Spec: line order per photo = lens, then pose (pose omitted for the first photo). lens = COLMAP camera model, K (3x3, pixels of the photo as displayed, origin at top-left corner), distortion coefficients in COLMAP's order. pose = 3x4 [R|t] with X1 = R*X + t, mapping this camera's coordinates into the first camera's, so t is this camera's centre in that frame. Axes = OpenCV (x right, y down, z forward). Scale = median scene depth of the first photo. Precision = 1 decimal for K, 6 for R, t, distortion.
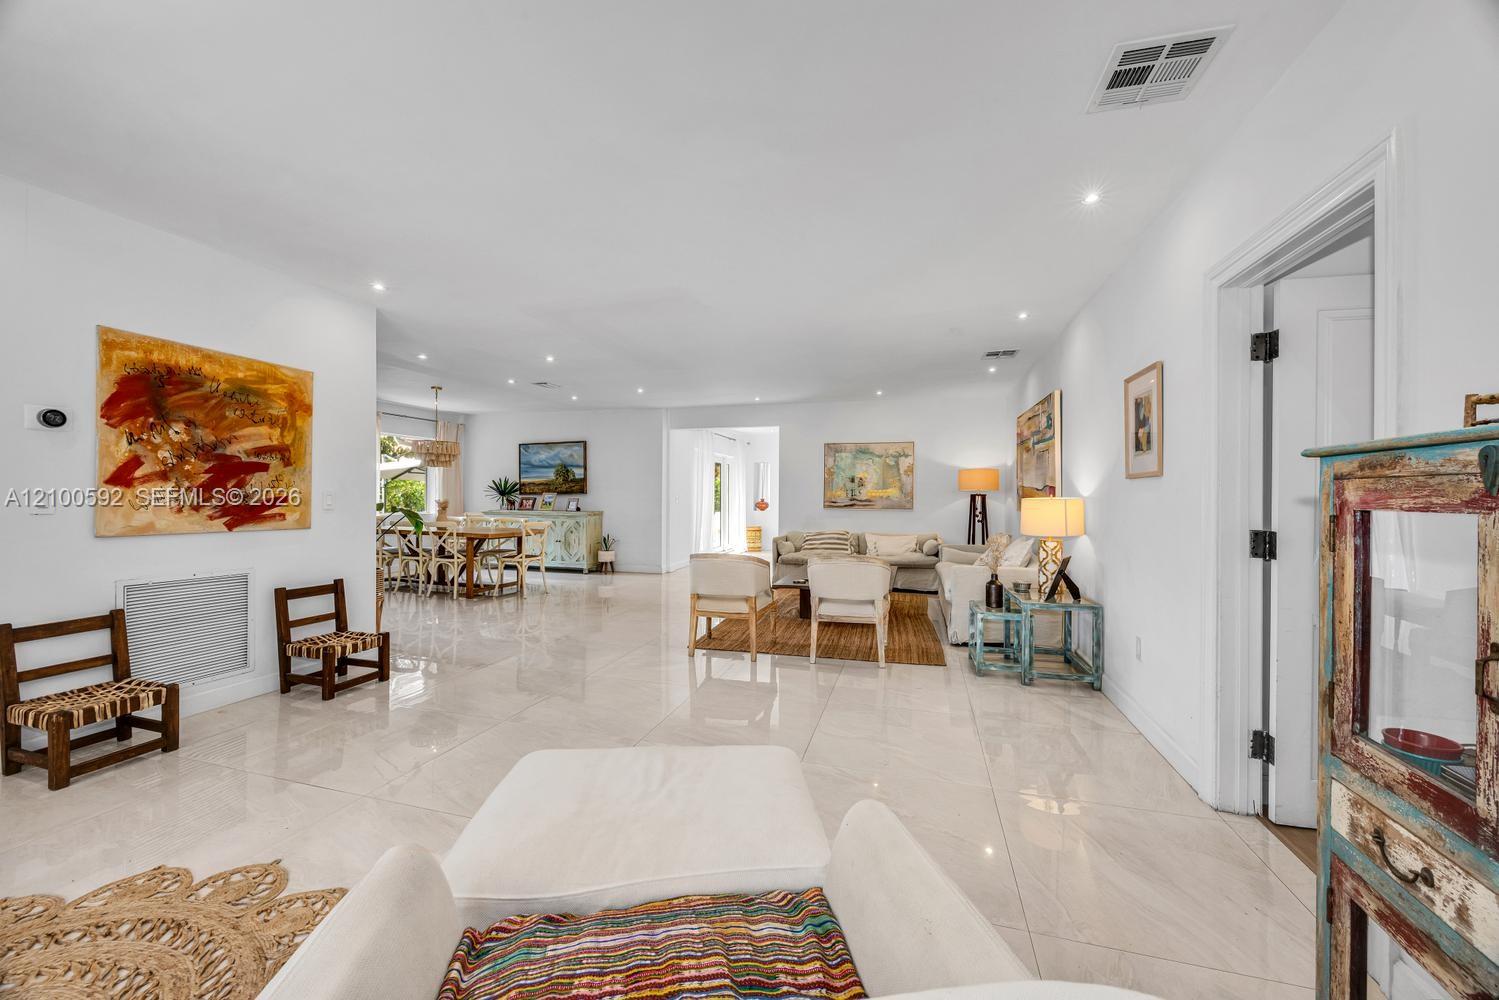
lens RADIAL K [[568.9, 0, 754.9], [0, 568.9, 494.9], [0, 0, 1]] dist [-0.006006, -0.000322]
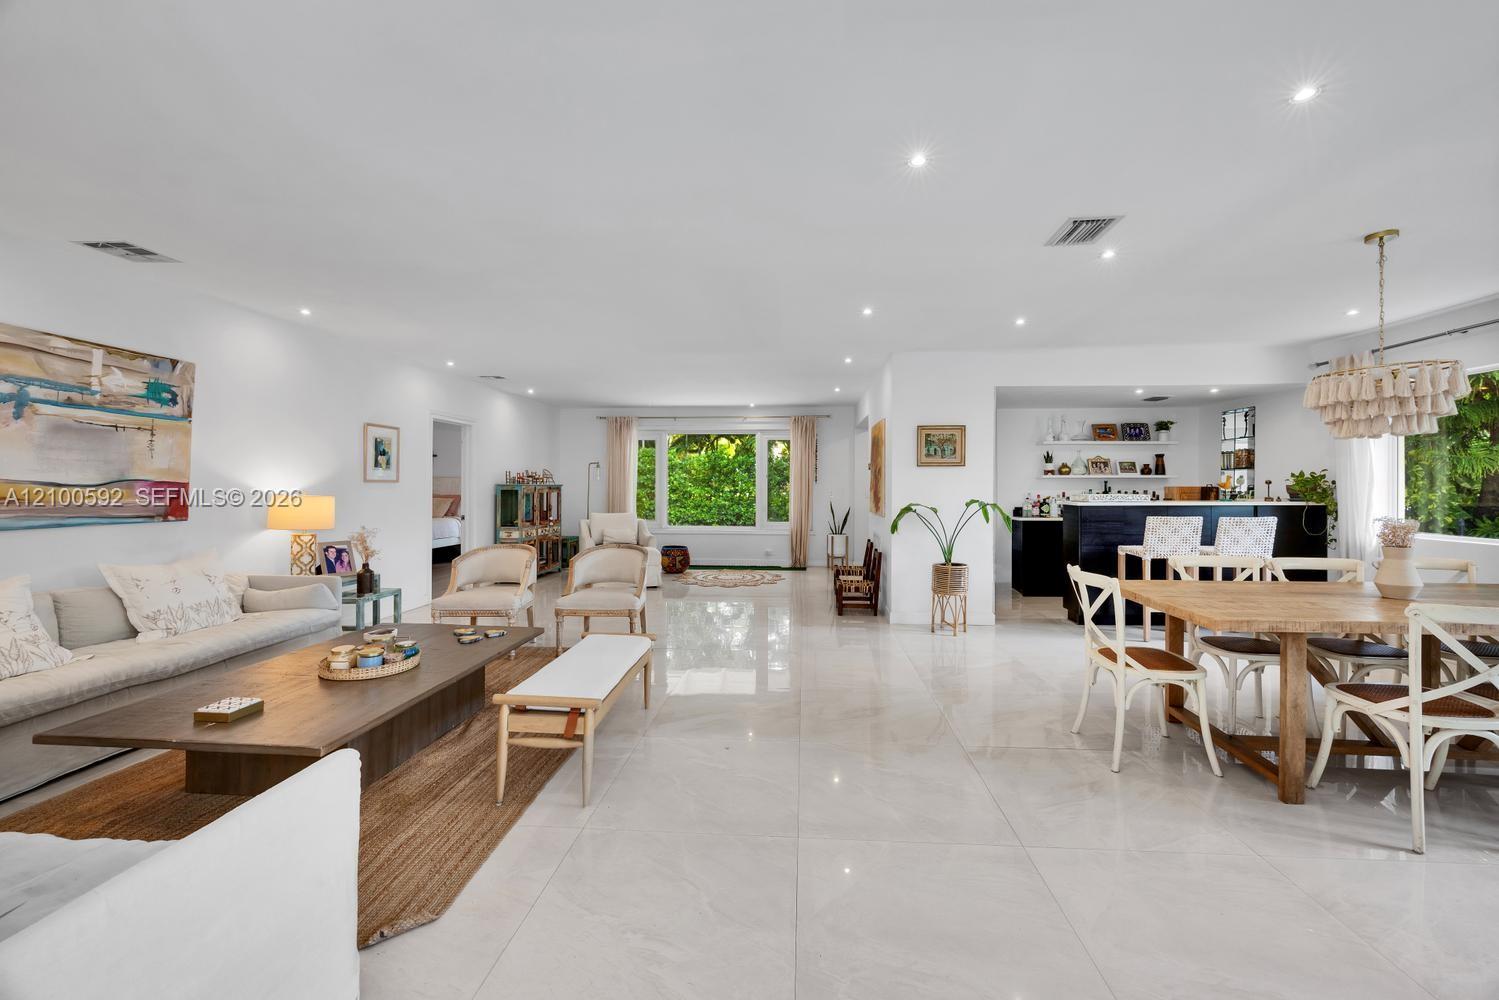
lens RADIAL K [[568.9, 0, 764.3], [0, 568.9, 491.0], [0, 0, 1]] dist [-0.006006, -0.000322]
pose [[-0.976716, -0.008367, -0.214372, -0.120152], [-0.009043, 0.999957, 0.002172, -0.014474], [0.214345, 0.004061, -0.976750, 2.583427]]
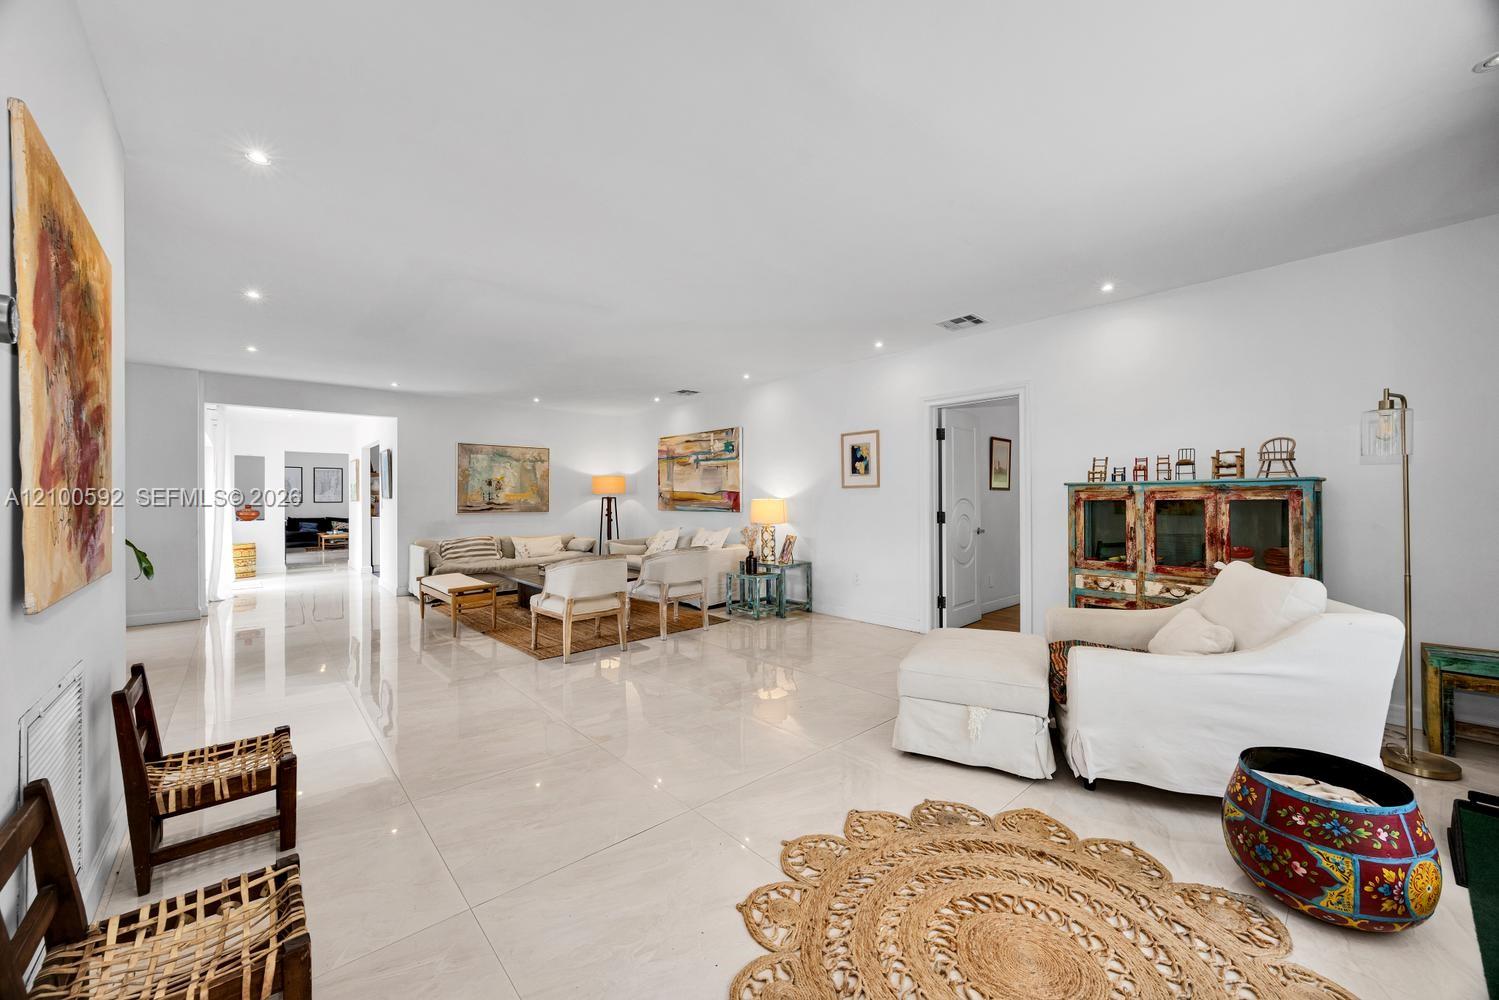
lens RADIAL K [[568.9, 0, 753.8], [0, 568.9, 498.1], [0, 0, 1]] dist [-0.006006, -0.000322]
pose [[0.524382, -0.009925, 0.851425, -0.947446], [0.007294, 0.999948, 0.007165, -0.010010], [-0.851452, 0.002453, 0.524427, 0.251847]]
